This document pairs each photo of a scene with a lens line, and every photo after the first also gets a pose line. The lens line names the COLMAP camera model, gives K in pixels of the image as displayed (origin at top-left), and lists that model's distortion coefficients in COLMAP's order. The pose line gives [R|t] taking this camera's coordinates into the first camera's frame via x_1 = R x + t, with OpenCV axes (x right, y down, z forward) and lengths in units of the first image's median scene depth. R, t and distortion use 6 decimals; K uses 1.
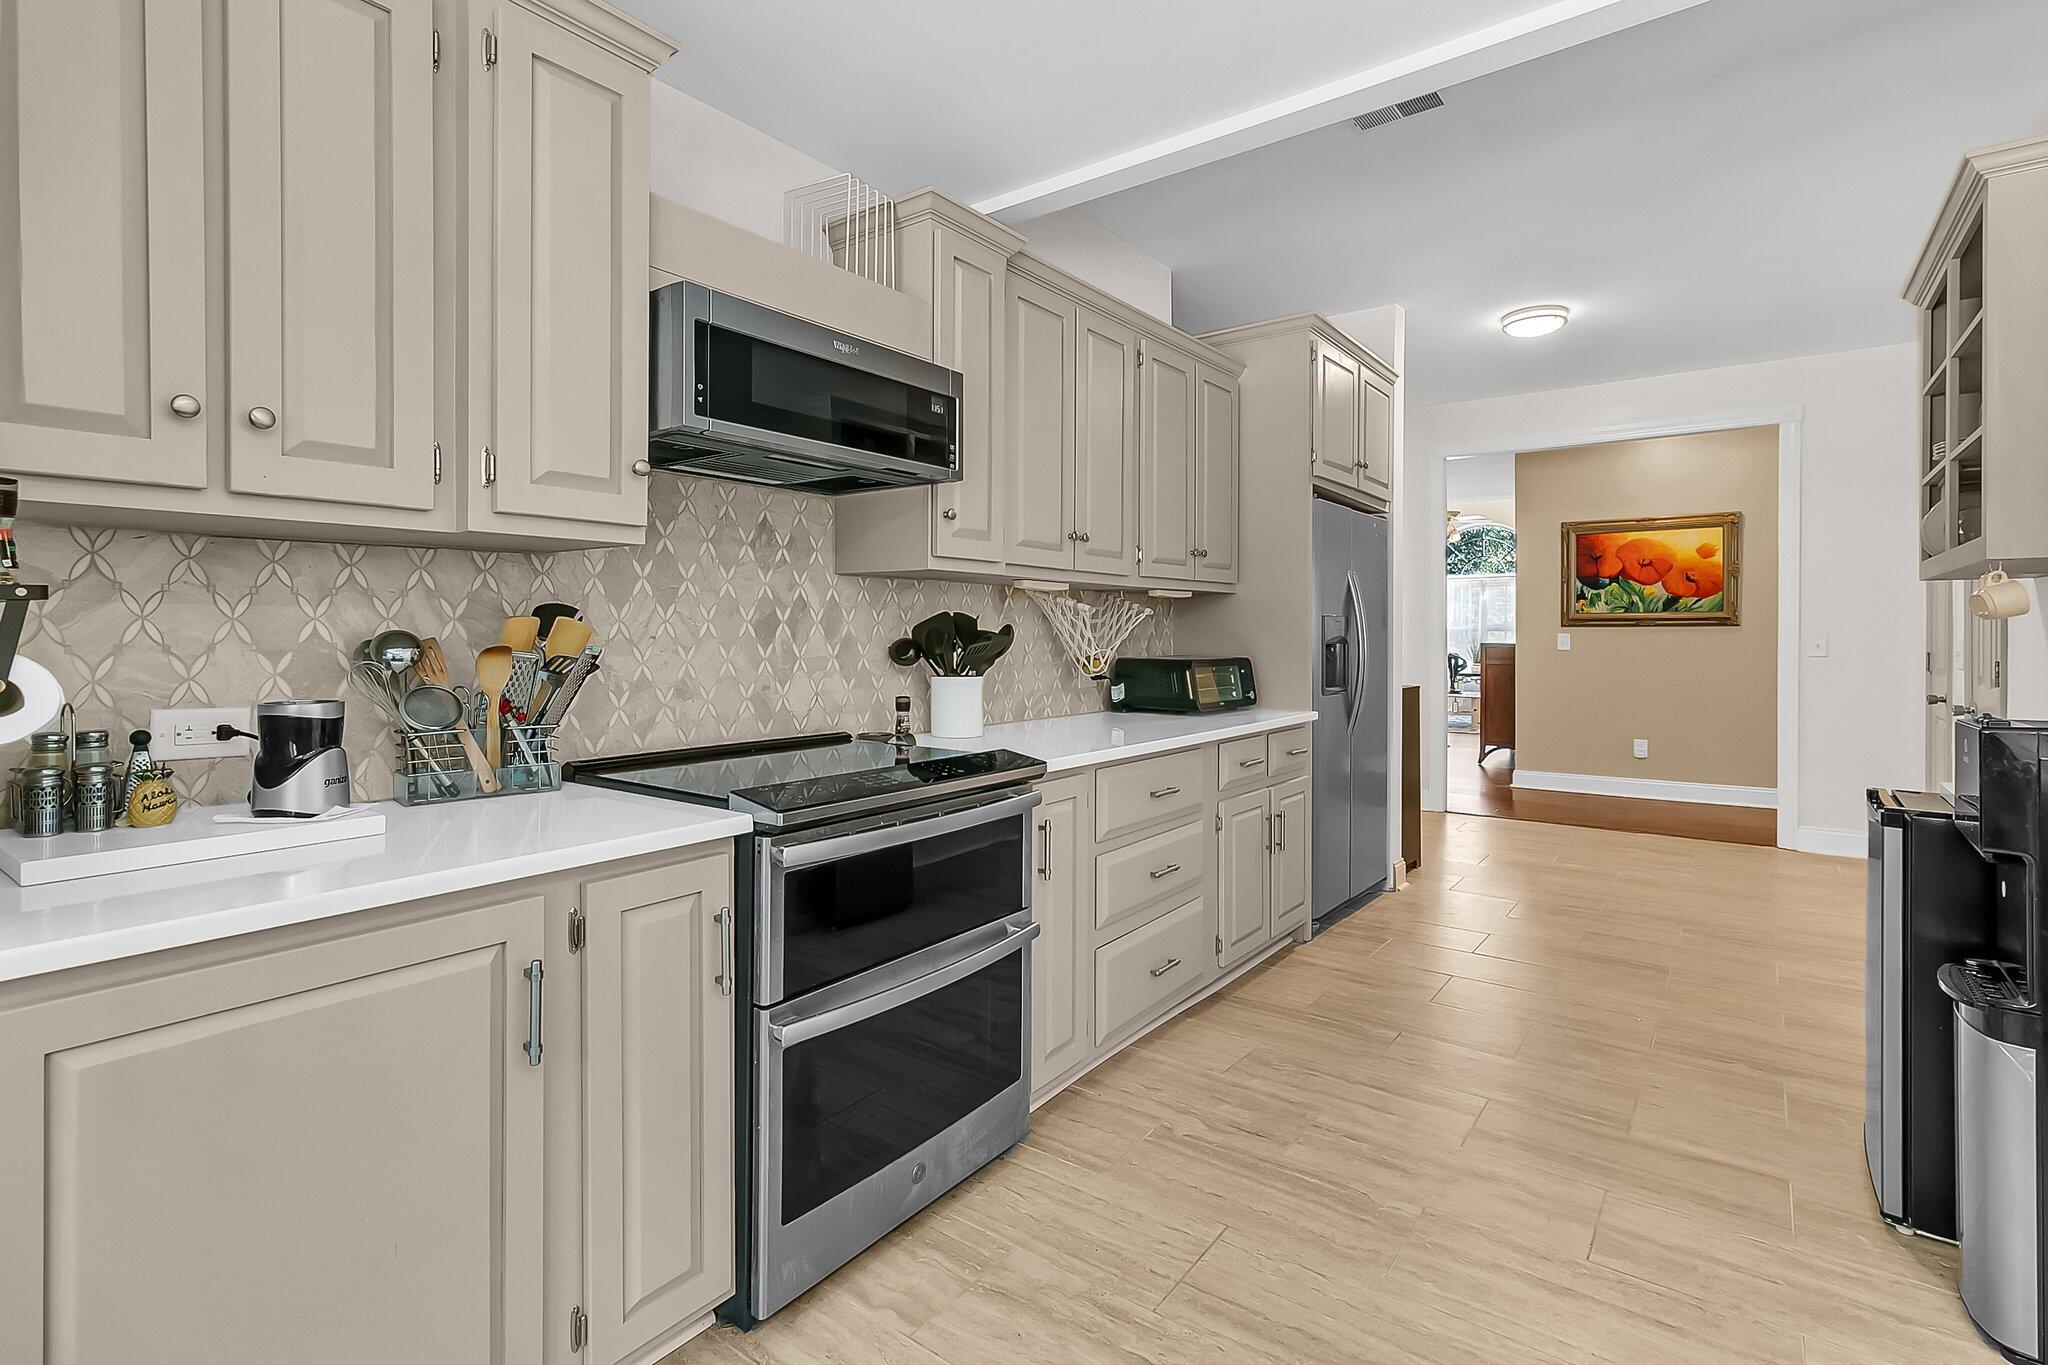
lens RADIAL K [[971.2, 0, 1031.0], [0, 971.2, 642.4], [0, 0, 1]] dist [0.014041, -0.000107]
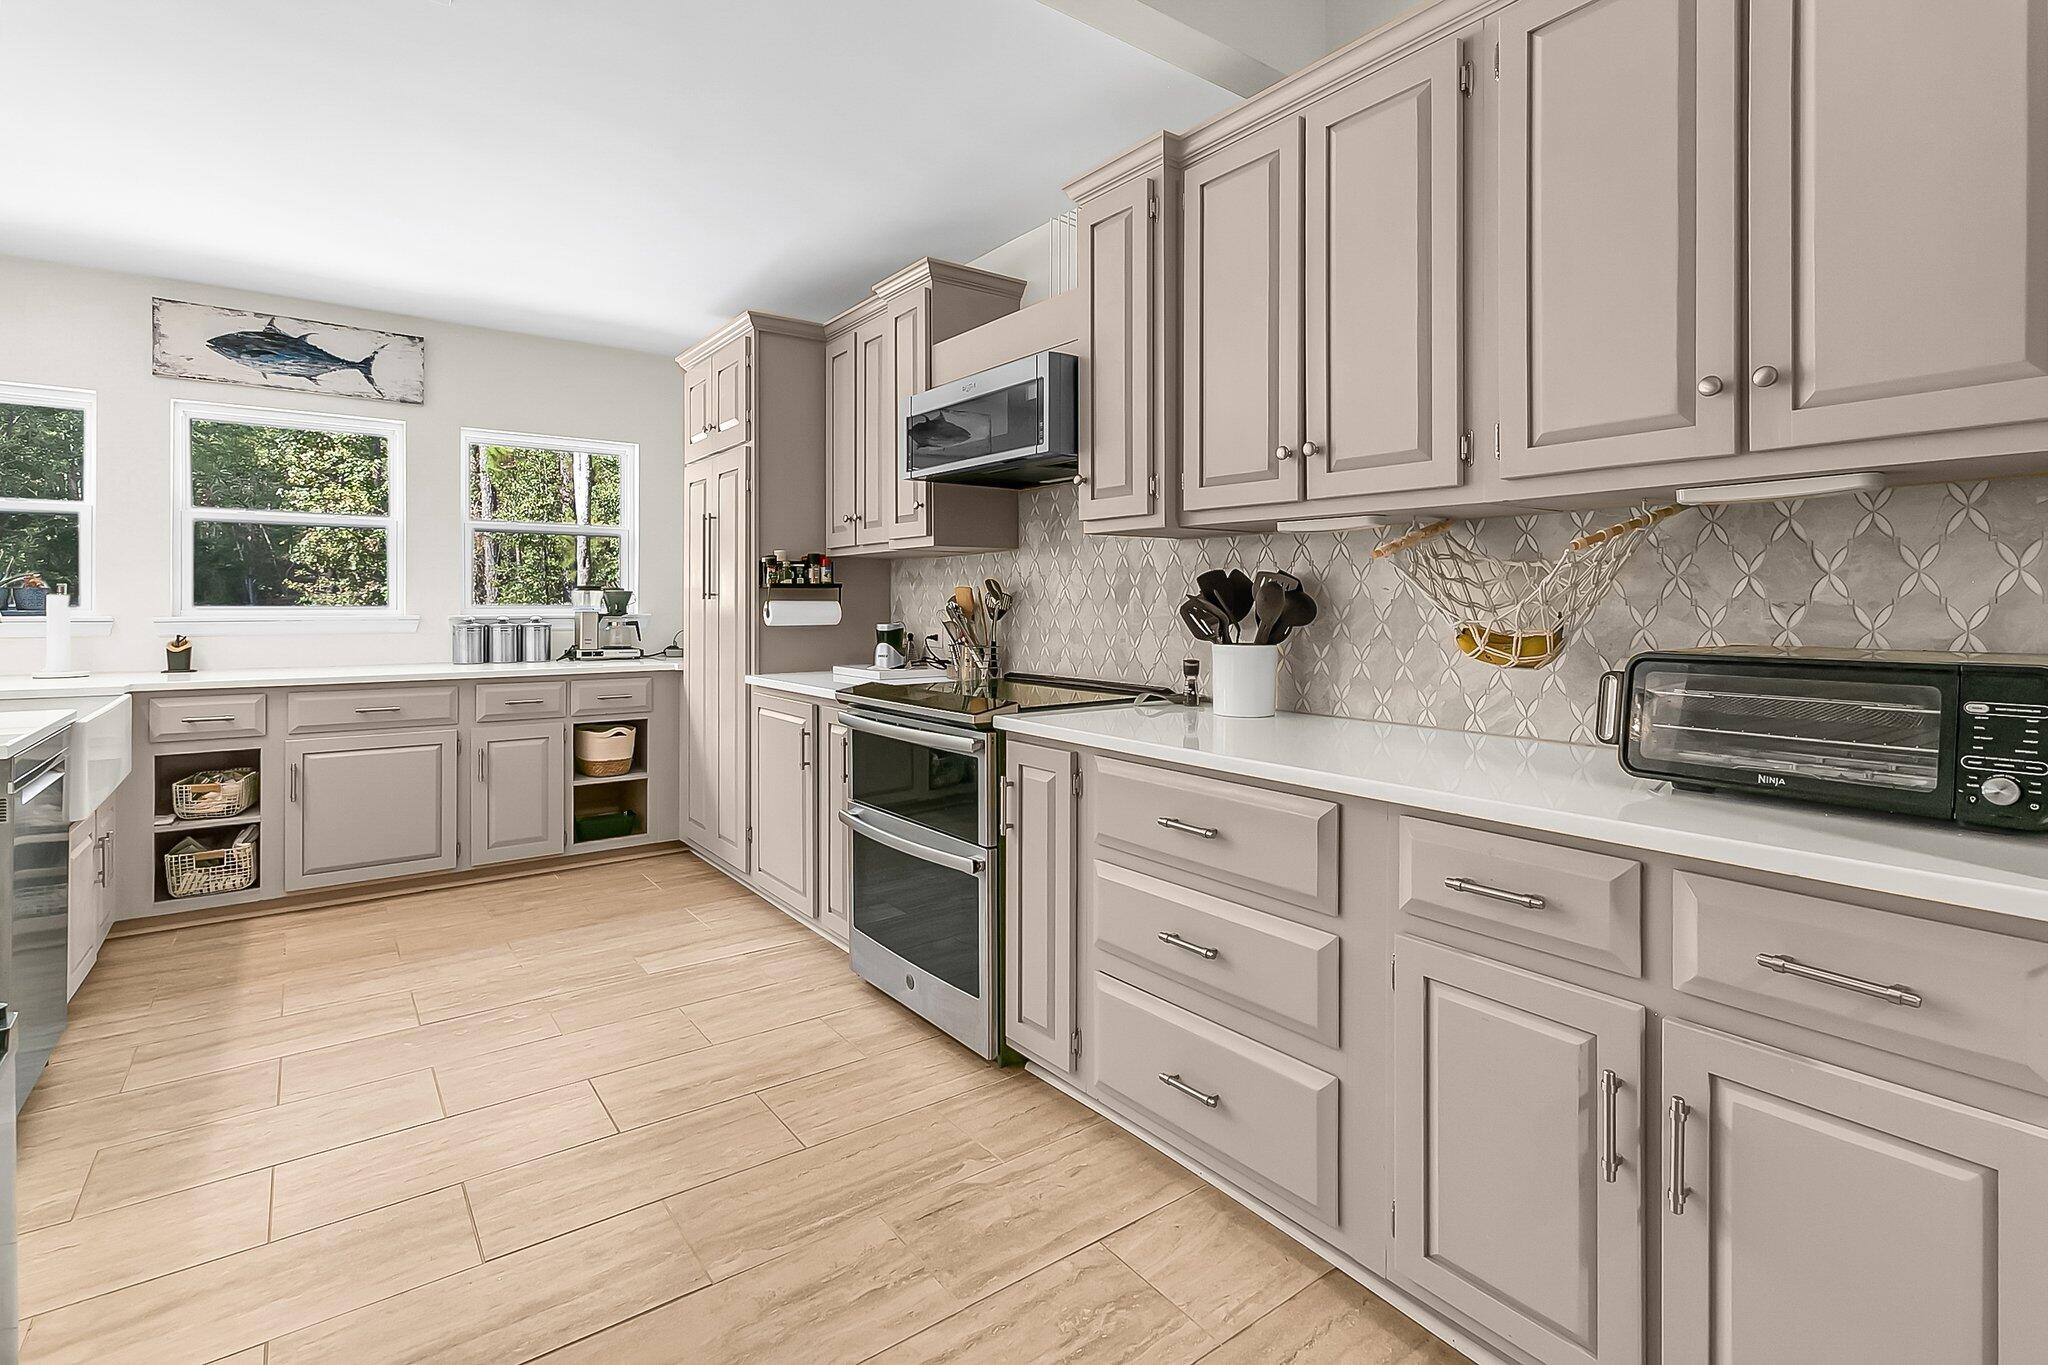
lens RADIAL K [[971.2, 0, 1019.9], [0, 971.2, 599.9], [0, 0, 1]] dist [0.014041, -0.000107]
pose [[-0.293002, -0.005257, -0.956098, 0.957834], [-0.010587, 0.999941, -0.002253, 0.000637], [0.956053, 0.009462, -0.293040, 1.269681]]
